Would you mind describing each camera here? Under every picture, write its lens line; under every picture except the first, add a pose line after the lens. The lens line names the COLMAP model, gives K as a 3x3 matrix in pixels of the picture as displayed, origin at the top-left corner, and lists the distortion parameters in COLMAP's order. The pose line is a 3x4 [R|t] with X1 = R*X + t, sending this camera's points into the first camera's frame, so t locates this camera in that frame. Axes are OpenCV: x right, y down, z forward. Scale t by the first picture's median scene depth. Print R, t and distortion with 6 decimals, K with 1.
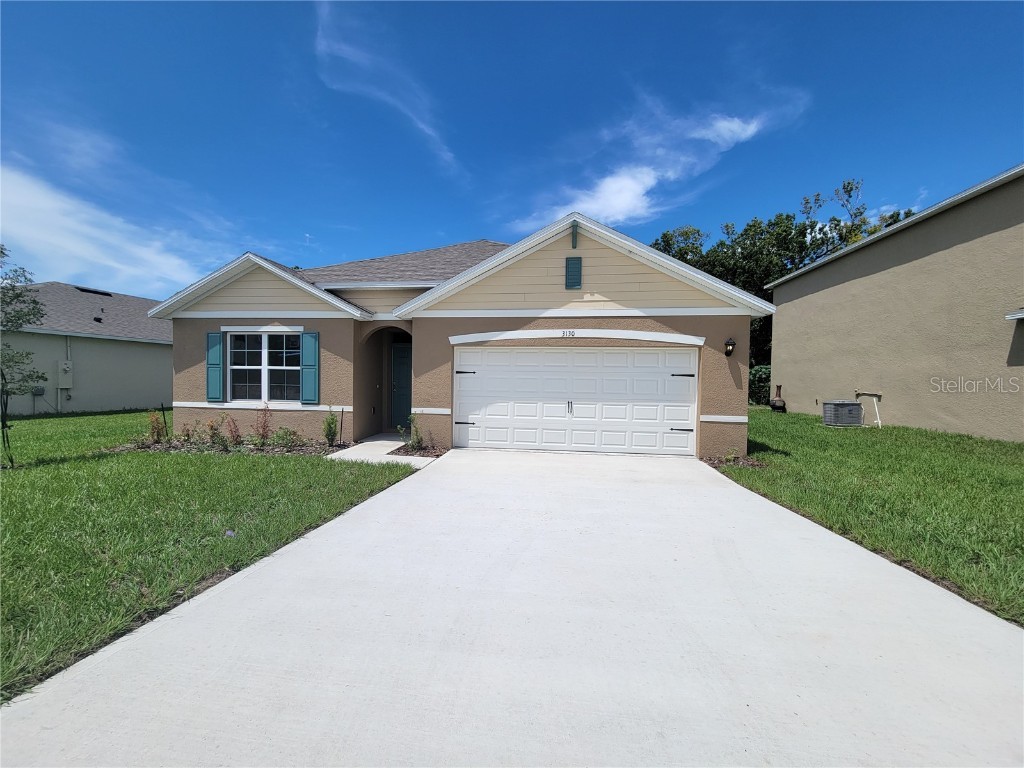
lens RADIAL K [[417.0, 0, 508.1], [0, 417.0, 393.8], [0, 0, 1]] dist [0.003616, -0.001892]
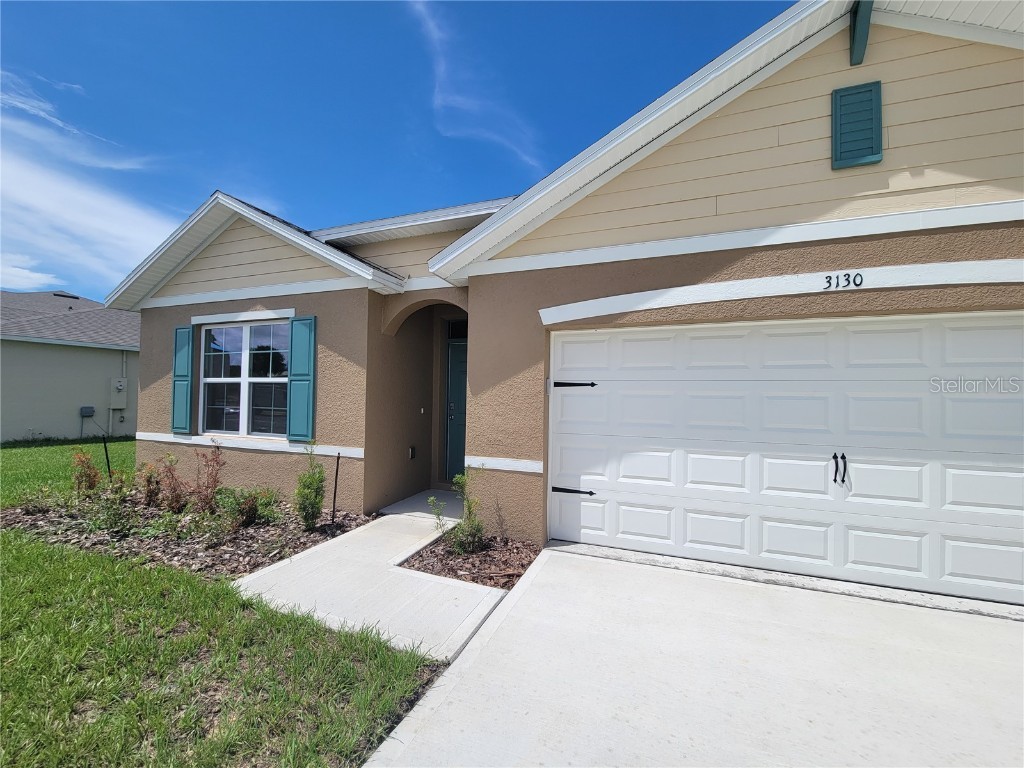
lens RADIAL K [[417.0, 0, 505.5], [0, 417.0, 392.5], [0, 0, 1]] dist [0.003616, -0.001892]
pose [[0.969328, -0.003726, -0.245744, -0.060961], [-0.008494, 0.998780, -0.048649, -0.018182], [0.245626, 0.049244, 0.968113, 0.518429]]
